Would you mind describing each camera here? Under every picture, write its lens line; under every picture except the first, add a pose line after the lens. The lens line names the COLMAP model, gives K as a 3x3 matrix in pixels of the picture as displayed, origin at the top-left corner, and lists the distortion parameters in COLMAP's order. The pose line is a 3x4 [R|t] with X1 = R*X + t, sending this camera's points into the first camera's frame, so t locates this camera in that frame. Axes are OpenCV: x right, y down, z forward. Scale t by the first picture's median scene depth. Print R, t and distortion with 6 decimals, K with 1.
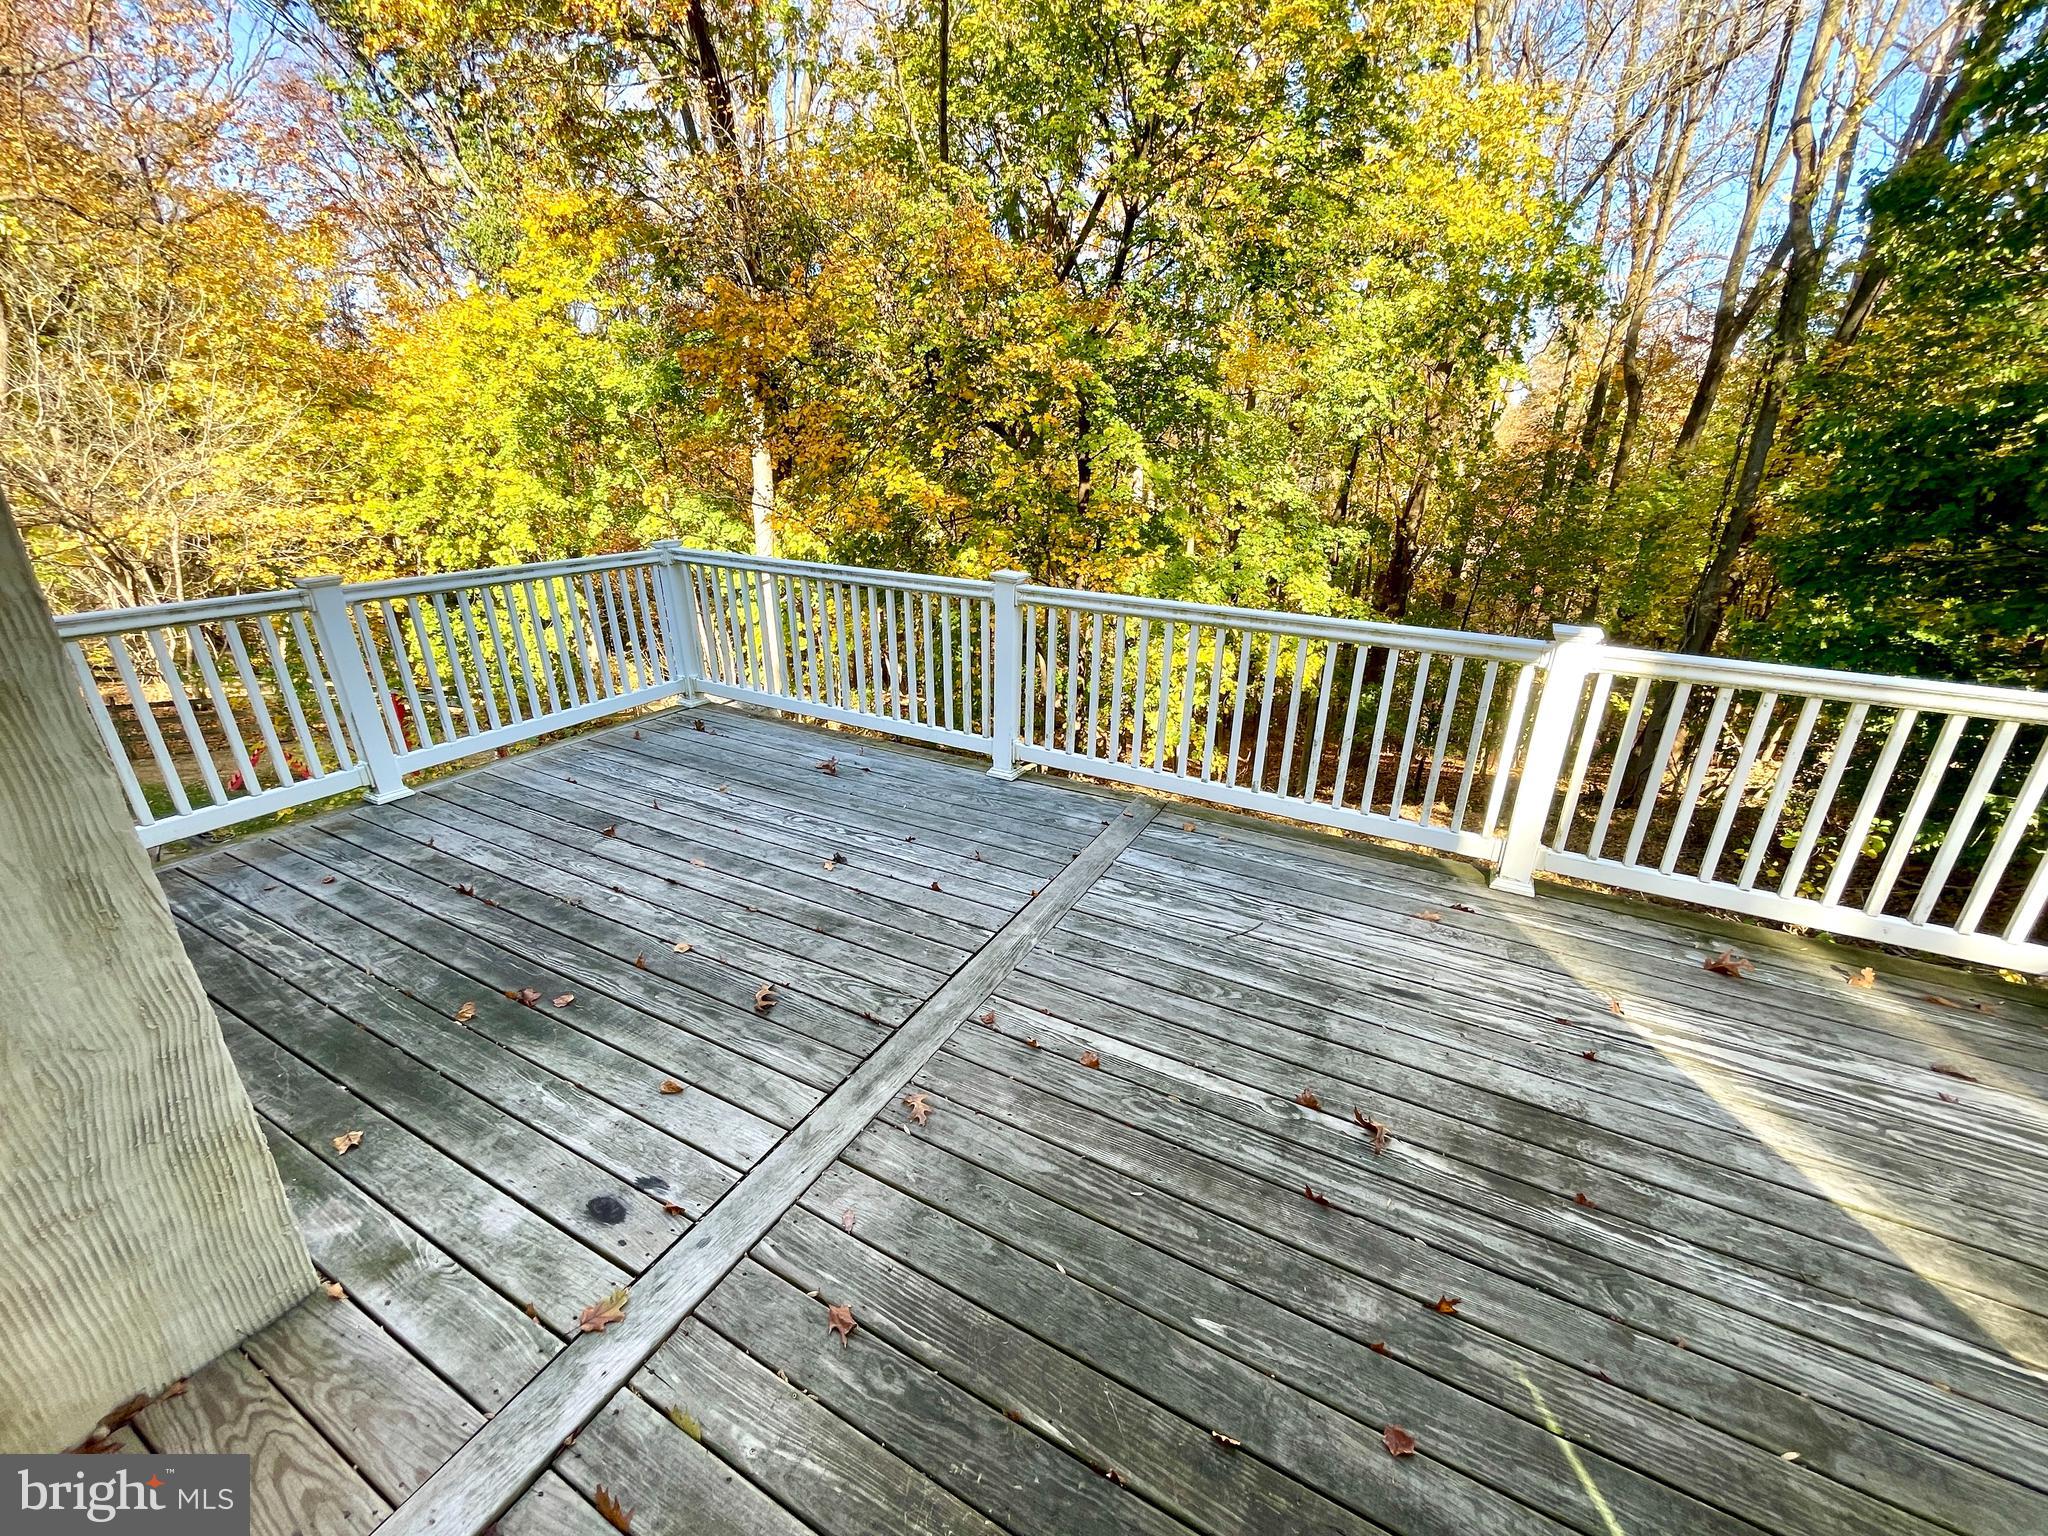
lens RADIAL K [[826.7, 0, 1014.9], [0, 826.7, 766.6], [0, 0, 1]] dist [-0.005068, 0.000058]
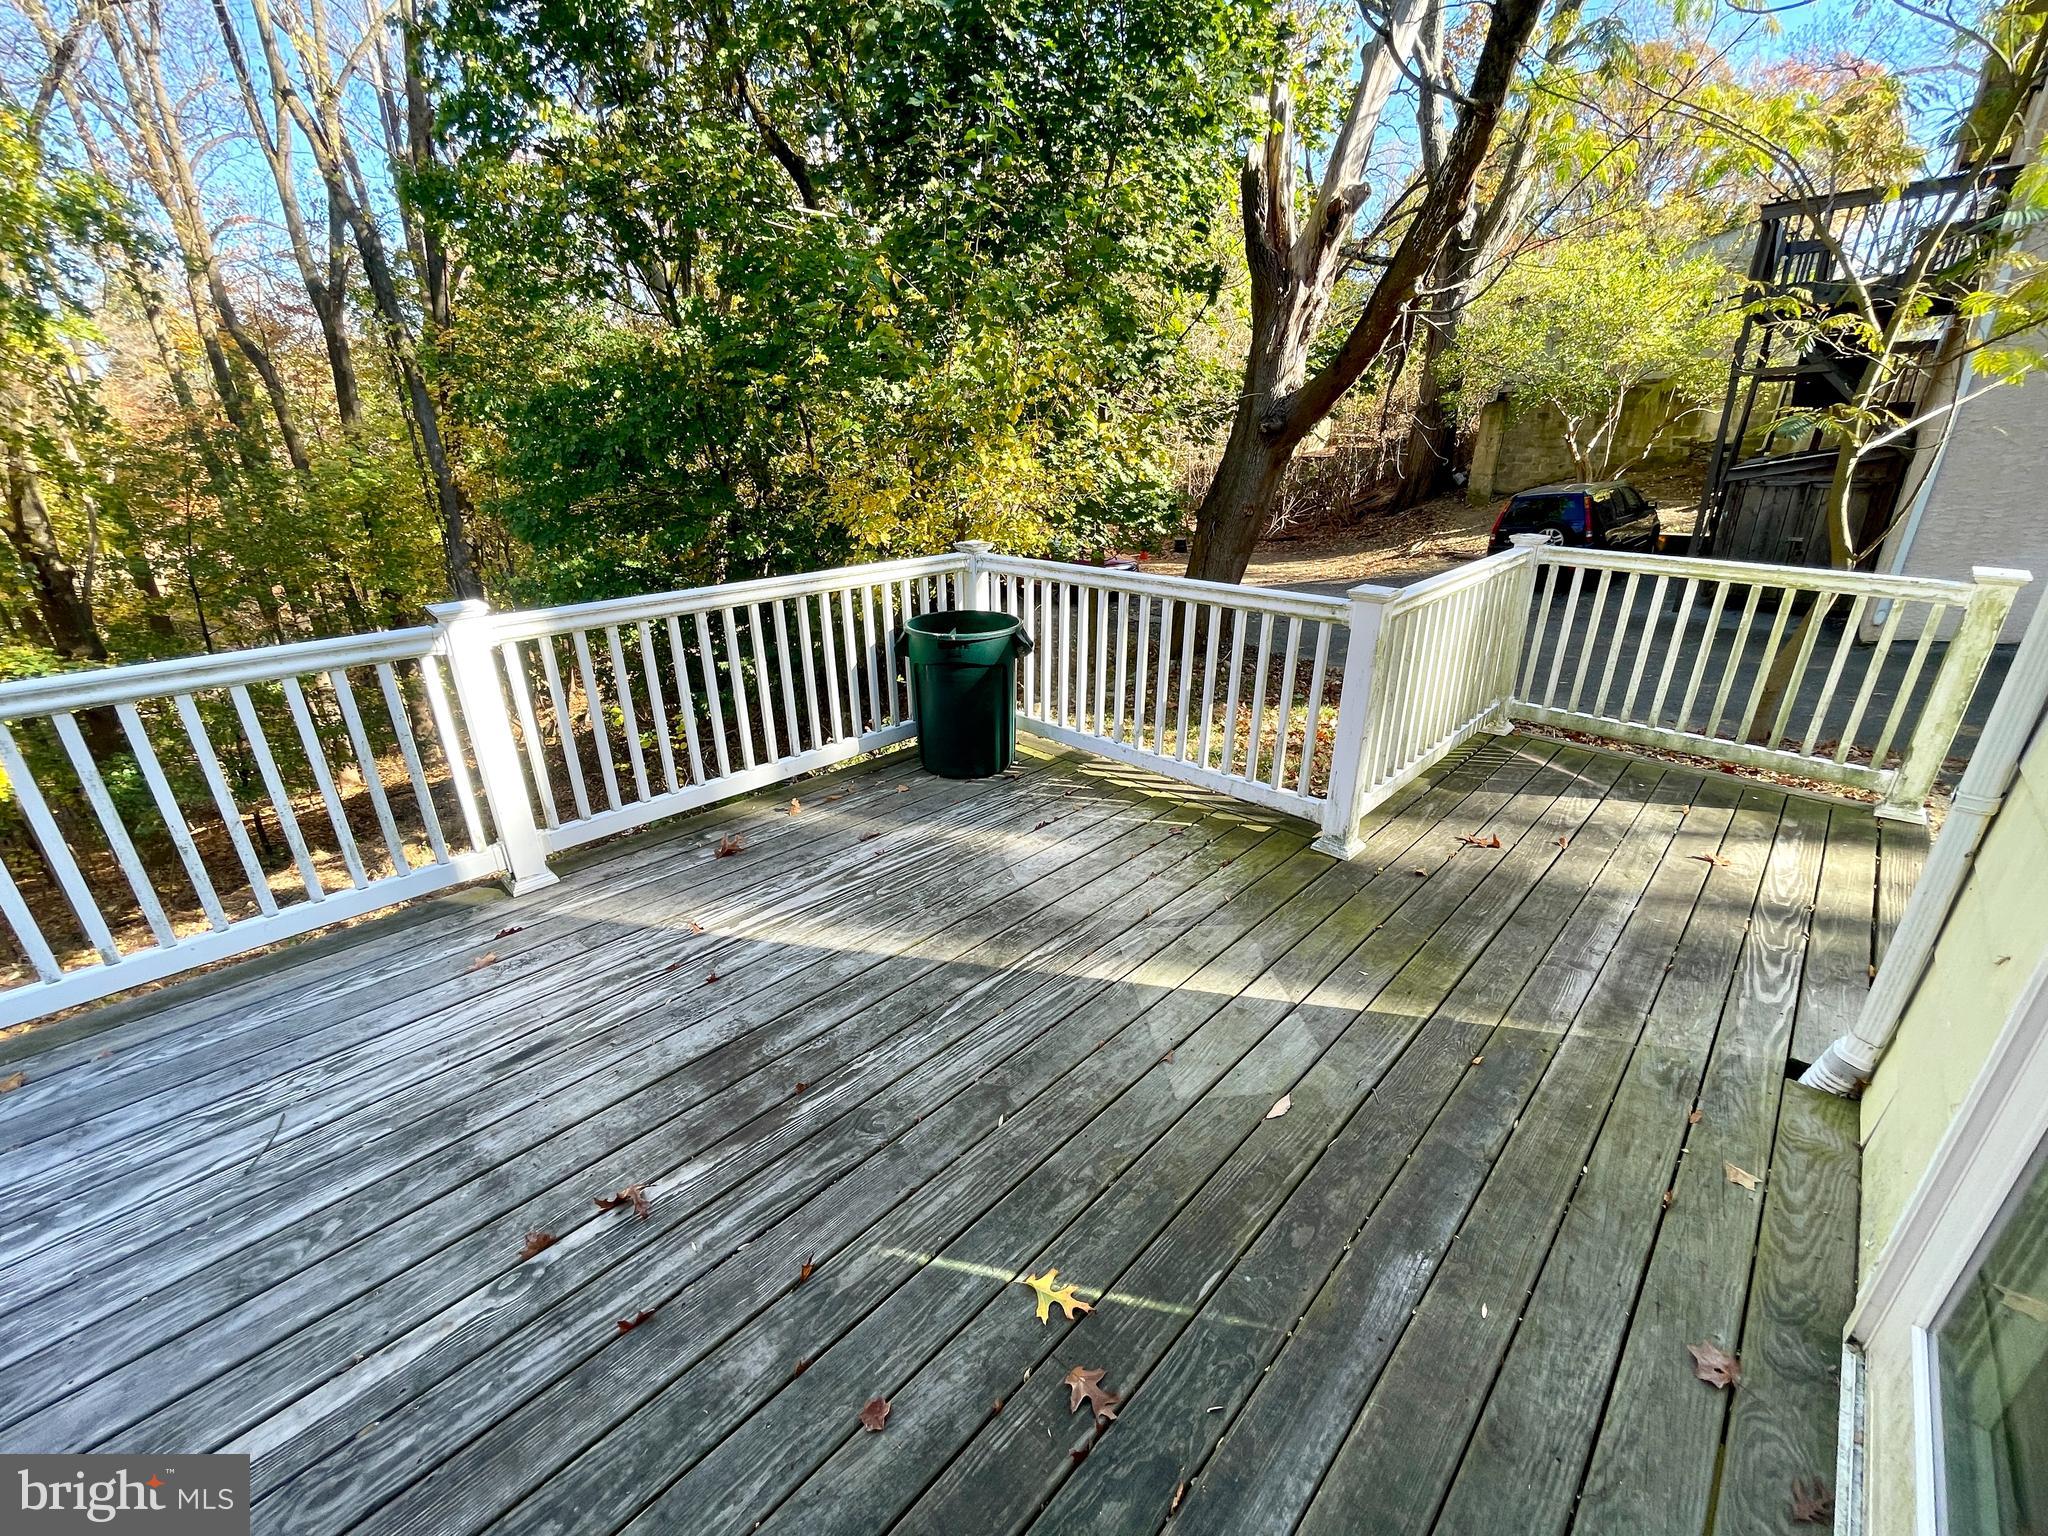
lens RADIAL K [[826.7, 0, 1029.1], [0, 826.7, 769.7], [0, 0, 1]] dist [-0.005068, 0.000058]
pose [[0.263659, -0.382143, 0.885692, -0.026624], [0.357793, 0.891426, 0.278107, -0.029927], [-0.895806, 0.243569, 0.371760, 0.133577]]
